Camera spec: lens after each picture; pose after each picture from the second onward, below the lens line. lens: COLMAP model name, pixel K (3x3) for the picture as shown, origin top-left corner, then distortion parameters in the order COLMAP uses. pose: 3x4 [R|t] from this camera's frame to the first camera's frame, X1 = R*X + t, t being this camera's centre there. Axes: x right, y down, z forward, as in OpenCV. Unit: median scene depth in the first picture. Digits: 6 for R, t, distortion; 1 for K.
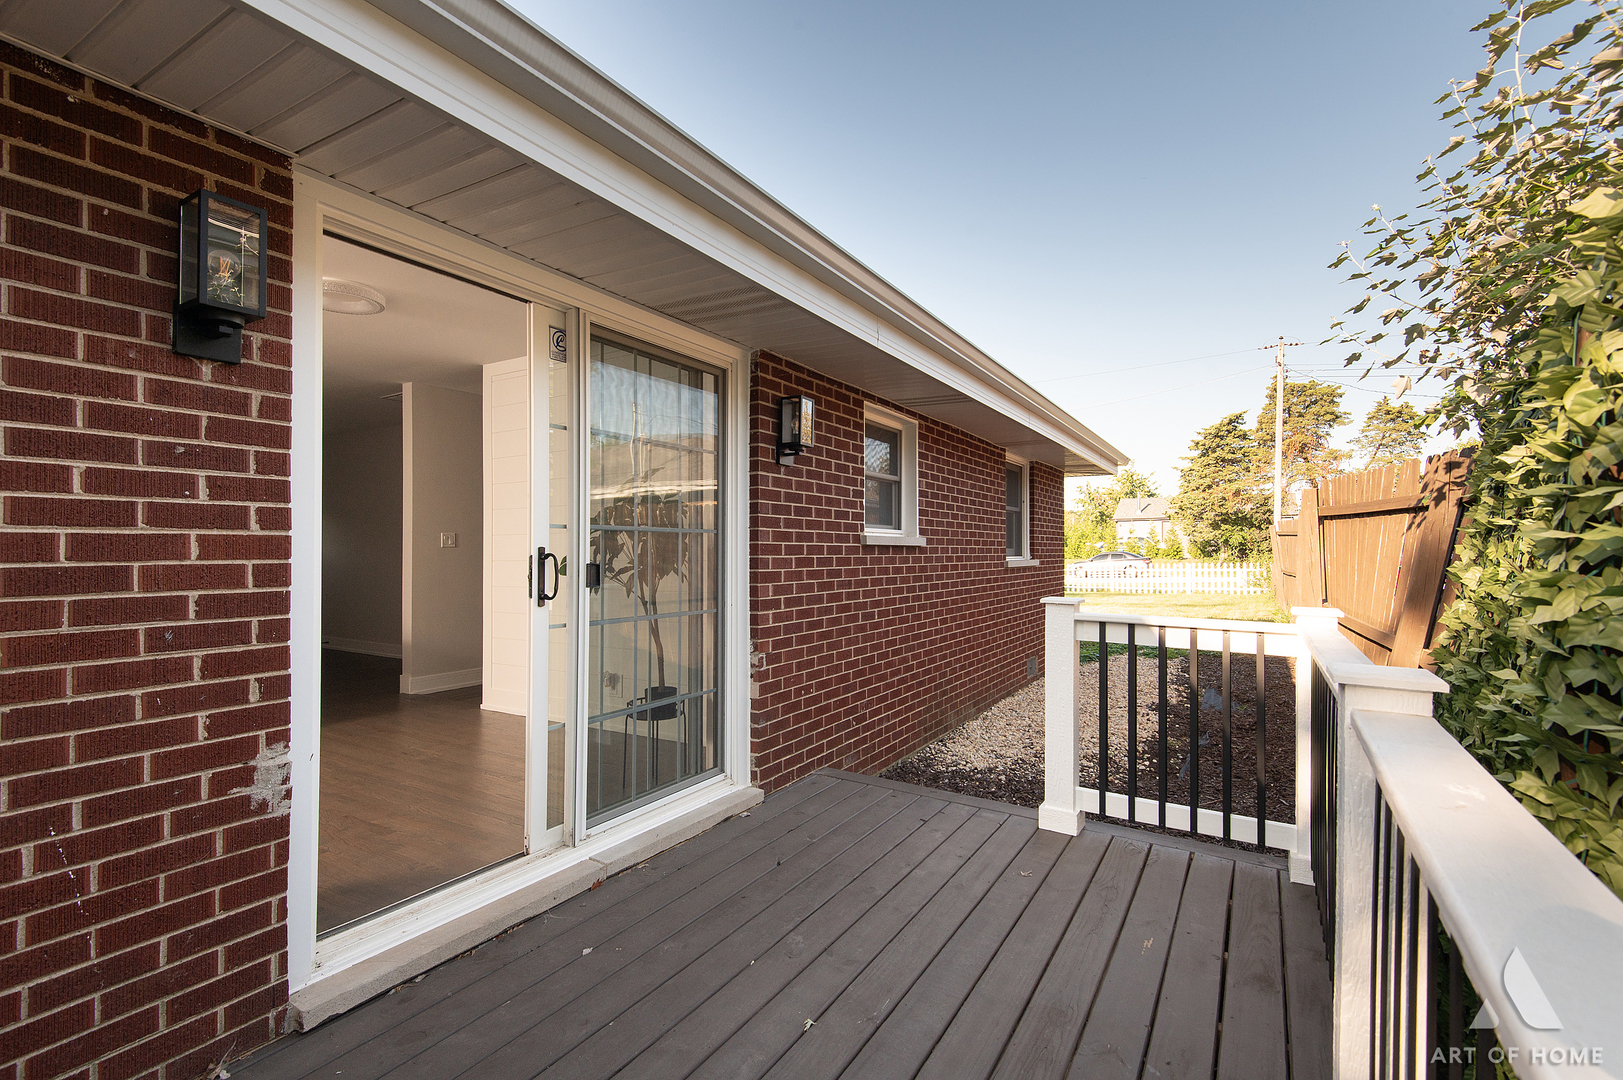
lens RADIAL K [[729.4, 0, 808.2], [0, 729.4, 541.3], [0, 0, 1]] dist [0.037057, -0.022891]
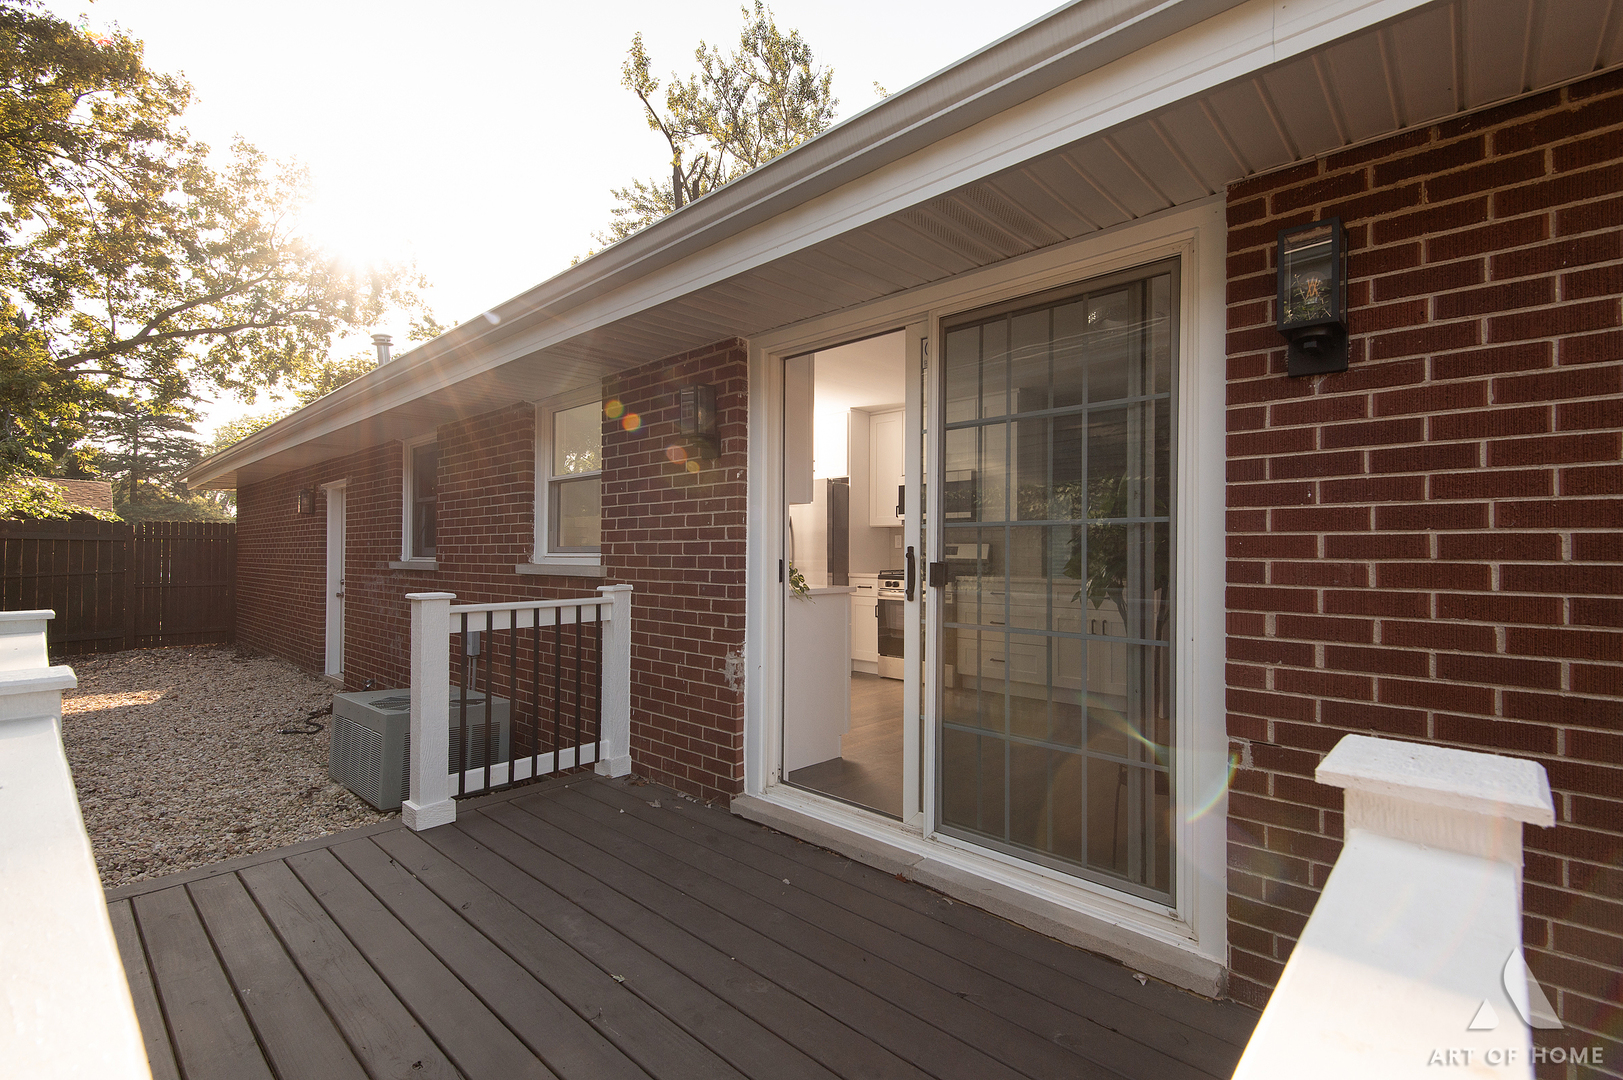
lens RADIAL K [[729.4, 0, 808.2], [0, 729.4, 541.3], [0, 0, 1]] dist [0.037057, -0.022891]
pose [[-0.204533, -0.022826, -0.978594, 0.550857], [0.004269, 0.999698, -0.024211, 0.019403], [0.978850, -0.009130, -0.204373, 0.807314]]
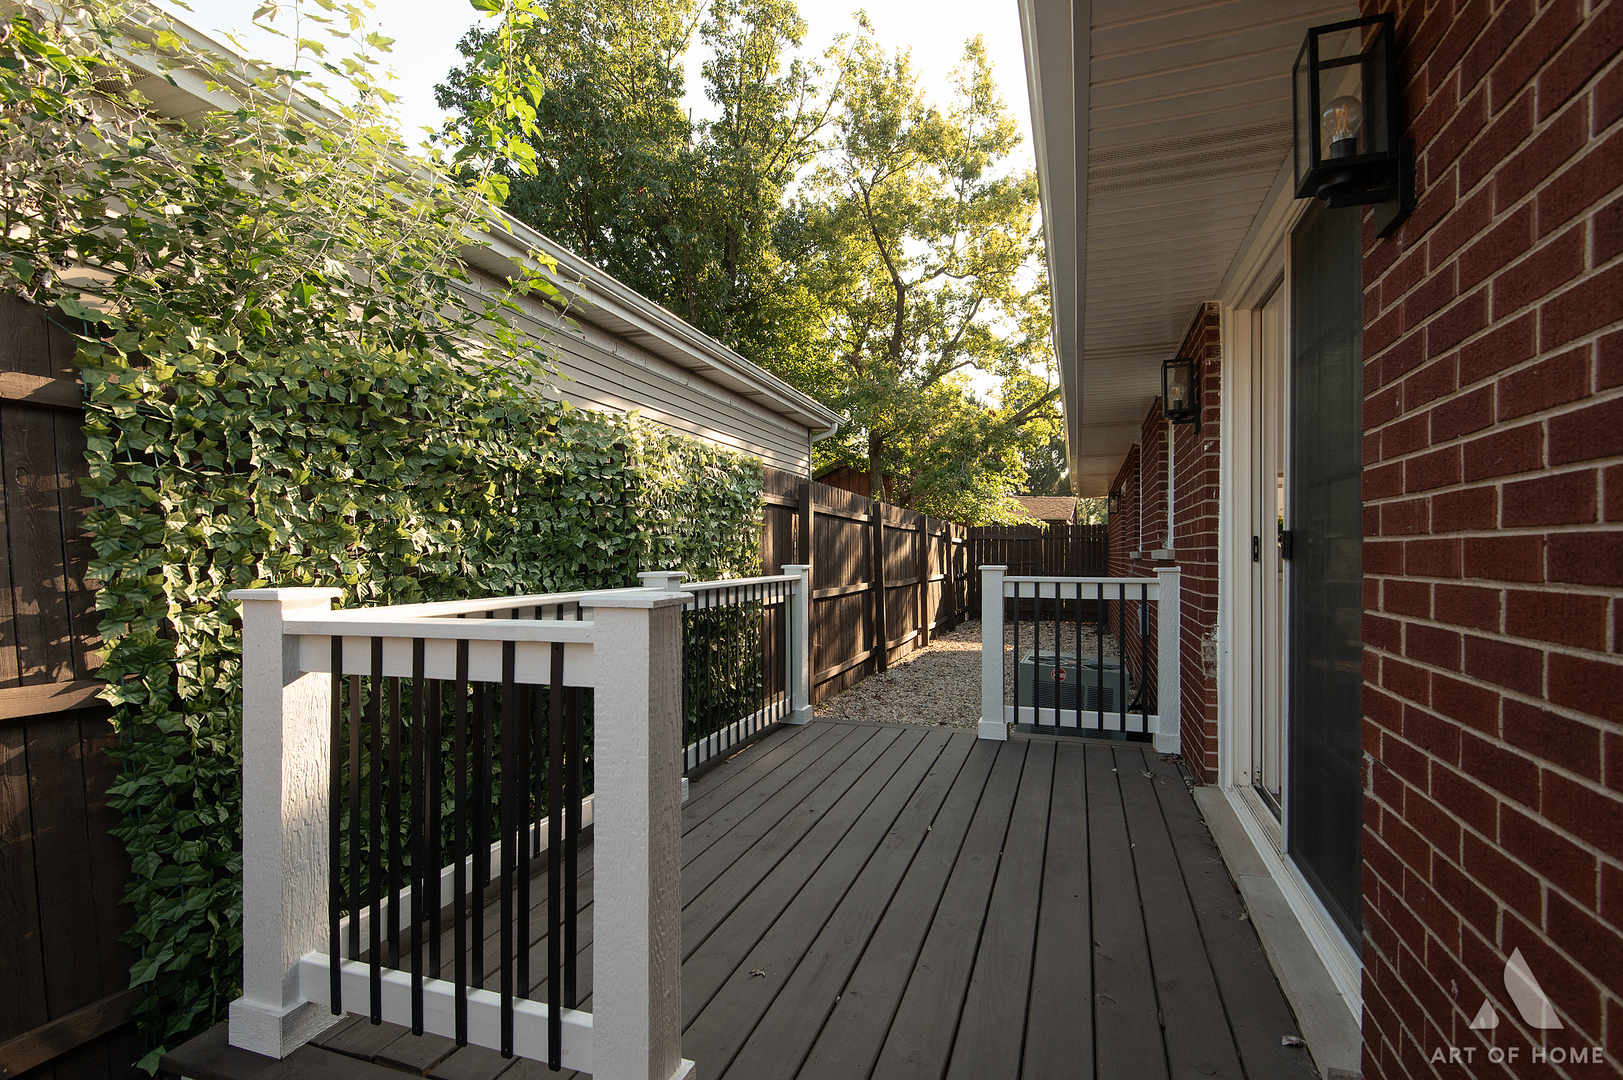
lens RADIAL K [[777.6, 0, 811.5], [0, 777.6, 540.0], [0, 0, 1]] dist [0.000437, 0.000021]
pose [[-0.976830, -0.018441, -0.213222, 0.323578], [-0.013446, 0.999601, -0.024853, 0.053137], [0.213595, -0.021411, -0.976688, 1.342194]]
